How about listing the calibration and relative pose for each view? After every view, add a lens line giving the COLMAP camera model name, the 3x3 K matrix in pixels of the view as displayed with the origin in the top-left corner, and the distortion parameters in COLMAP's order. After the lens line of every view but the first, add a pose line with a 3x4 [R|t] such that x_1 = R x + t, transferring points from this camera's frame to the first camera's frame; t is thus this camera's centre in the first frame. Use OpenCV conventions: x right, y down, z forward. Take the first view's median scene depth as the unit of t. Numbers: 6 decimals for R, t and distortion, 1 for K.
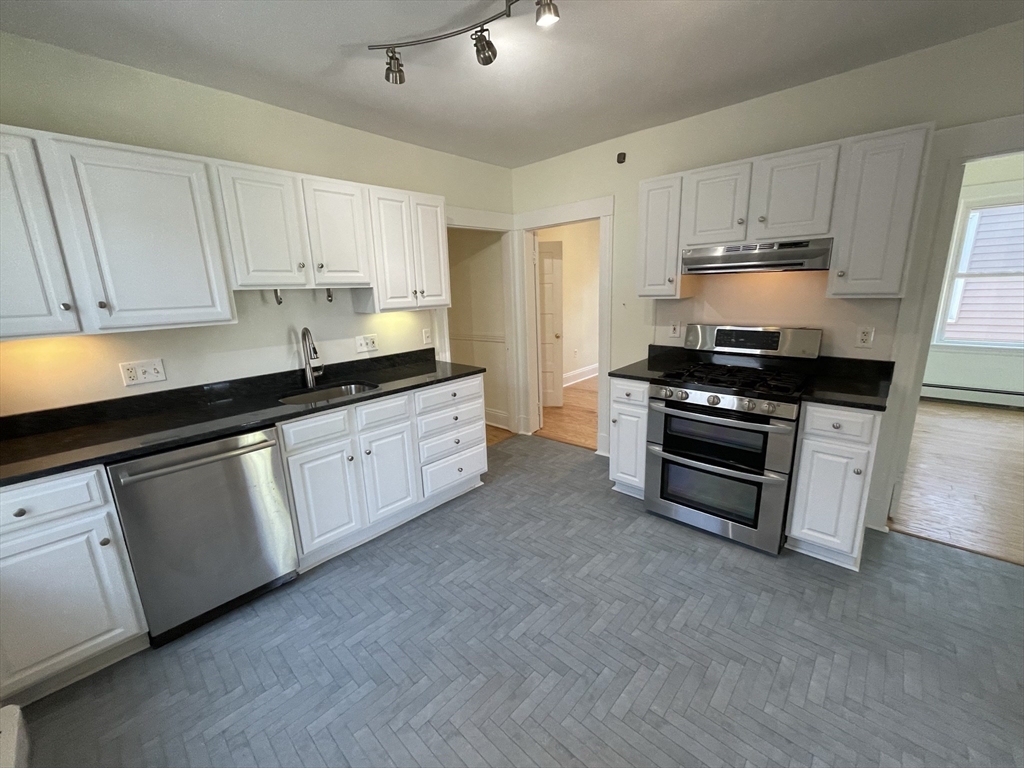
lens RADIAL K [[412.6, 0, 512.5], [0, 412.6, 380.0], [0, 0, 1]] dist [-0.001651, -0.000208]
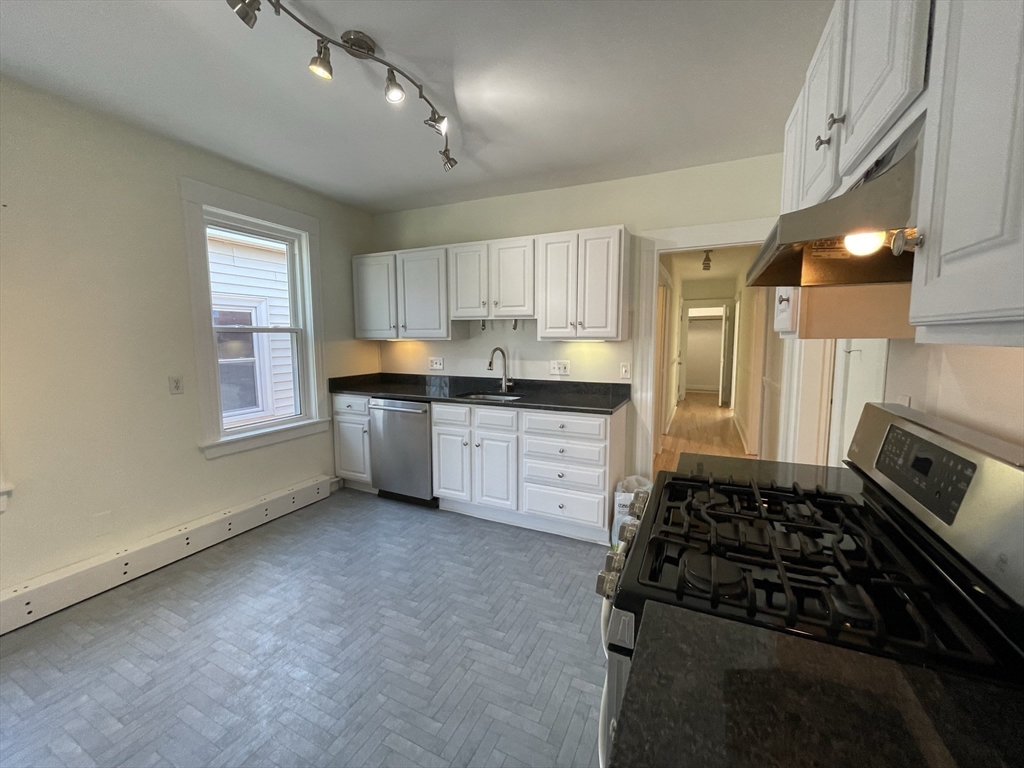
lens RADIAL K [[412.6, 0, 511.7], [0, 412.6, 381.0], [0, 0, 1]] dist [-0.001651, -0.000208]
pose [[0.299941, 0.135444, -0.944293, 0.843920], [-0.219571, 0.973094, 0.069831, -0.128001], [0.928345, 0.186394, 0.321611, 0.636663]]
